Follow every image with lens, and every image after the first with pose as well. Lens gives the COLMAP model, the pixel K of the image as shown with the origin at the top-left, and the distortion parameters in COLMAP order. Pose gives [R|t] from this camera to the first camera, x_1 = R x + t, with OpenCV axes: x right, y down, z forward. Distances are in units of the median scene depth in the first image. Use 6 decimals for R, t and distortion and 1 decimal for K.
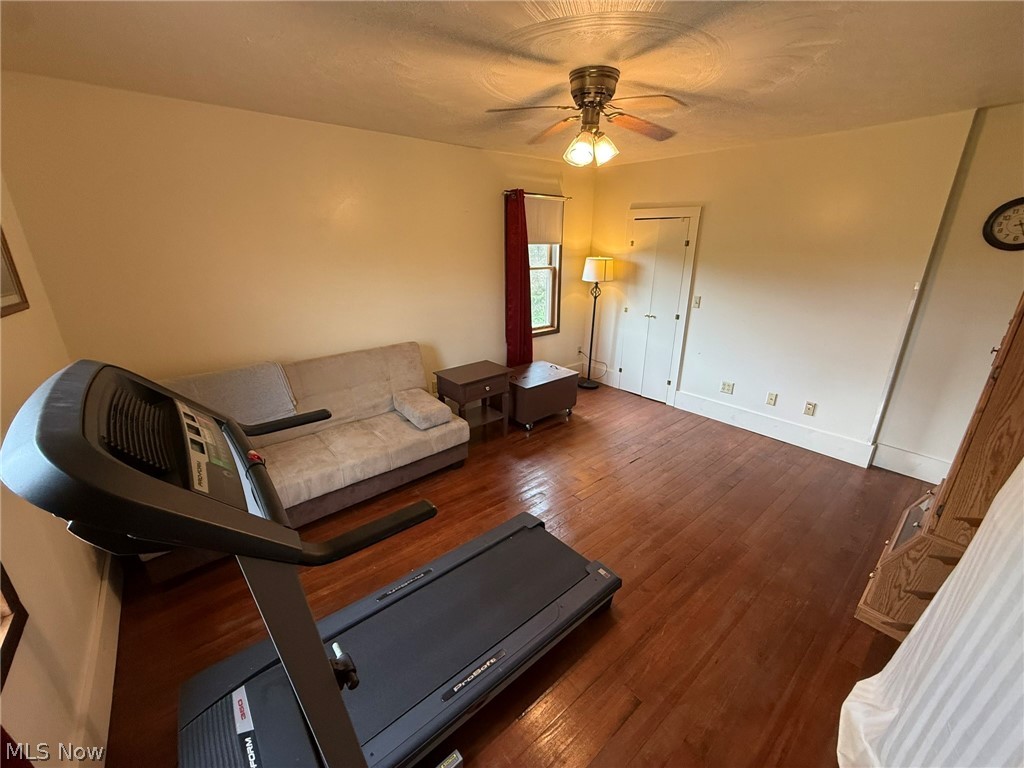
lens RADIAL K [[416.3, 0, 510.9], [0, 416.3, 380.8], [0, 0, 1]] dist [0.027383, 0.000159]
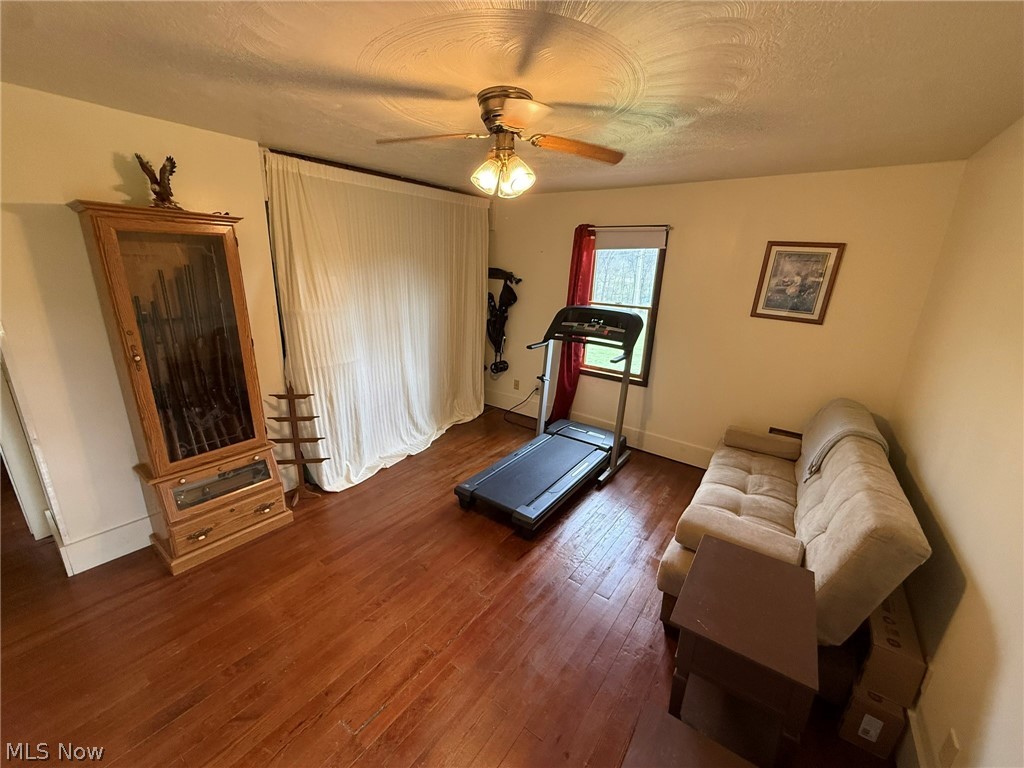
lens RADIAL K [[406.4, 0, 510.0], [0, 406.4, 384.2], [0, 0, 1]] dist [-0.000168, -0.000537]
pose [[-0.972628, 0.025773, -0.230933, 0.197561], [-0.111044, 0.821453, 0.559361, -0.336206], [0.204117, 0.569694, -0.796106, 0.982649]]
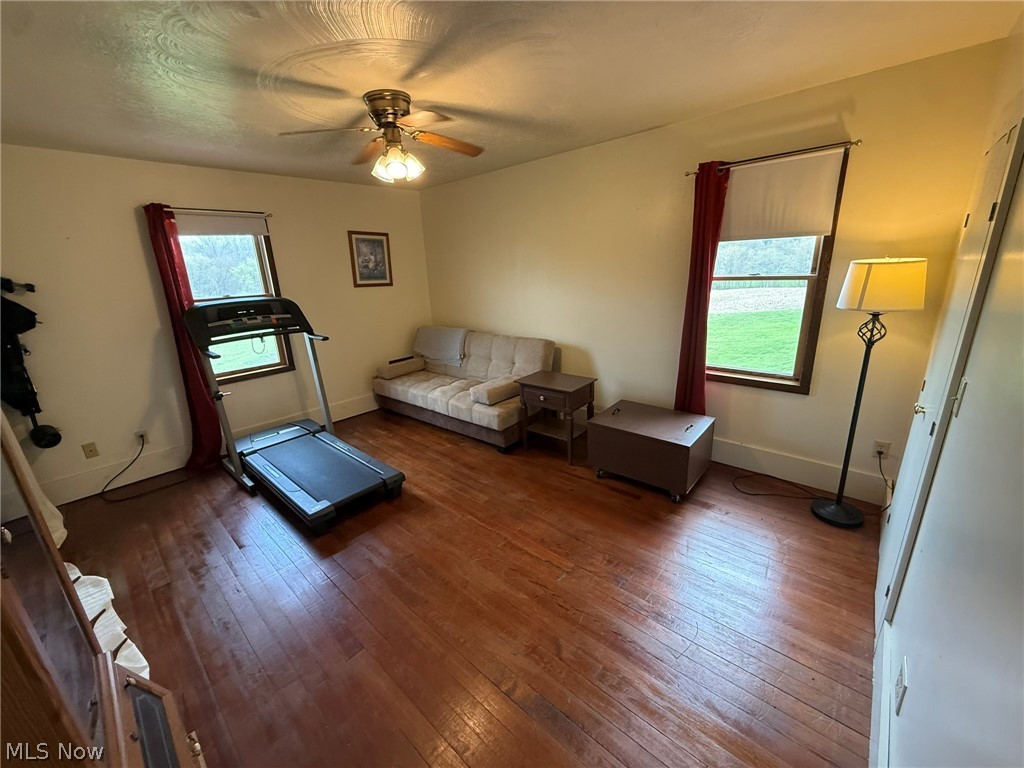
lens RADIAL K [[406.4, 0, 510.0], [0, 406.4, 384.2], [0, 0, 1]] dist [-0.000168, -0.000537]
pose [[0.124299, 0.274974, -0.953383, 0.683052], [-0.272421, 0.933369, 0.233684, -0.175299], [0.954116, 0.230675, 0.190925, 0.613644]]
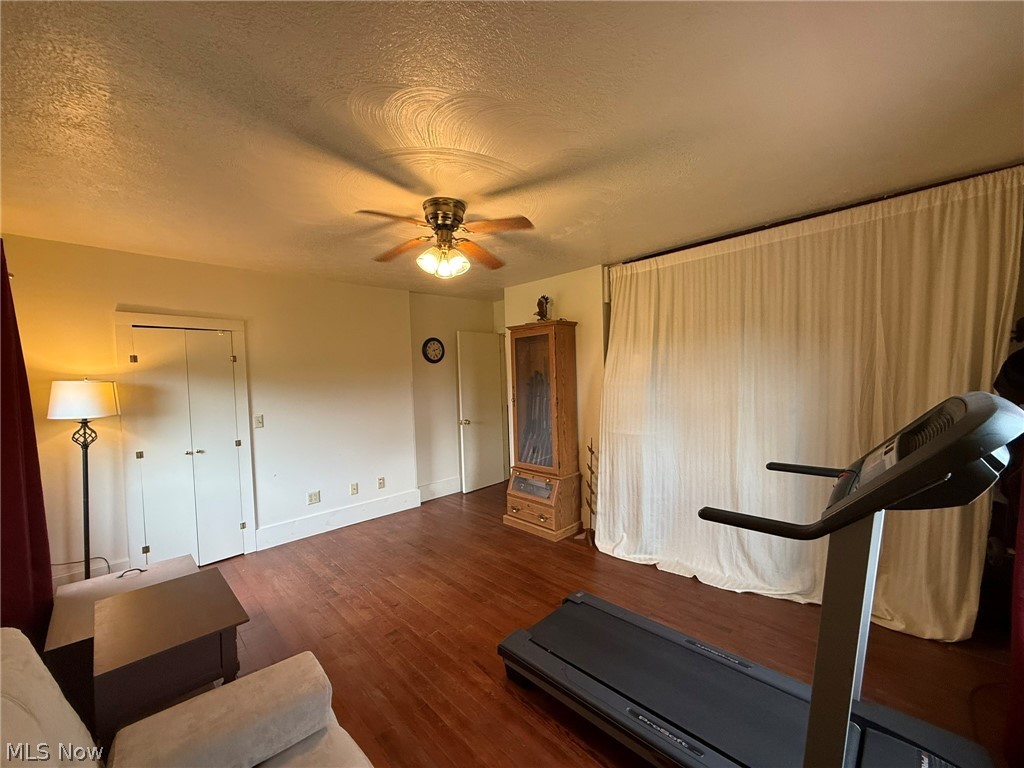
lens RADIAL K [[403.5, 0, 511.4], [0, 403.5, 390.7], [0, 0, 1]] dist [0.000164, -0.000073]
pose [[-0.064234, -0.043454, 0.996988, -0.441903], [0.346913, 0.935770, 0.063137, -0.116243], [-0.935695, 0.349924, -0.045034, 0.509705]]
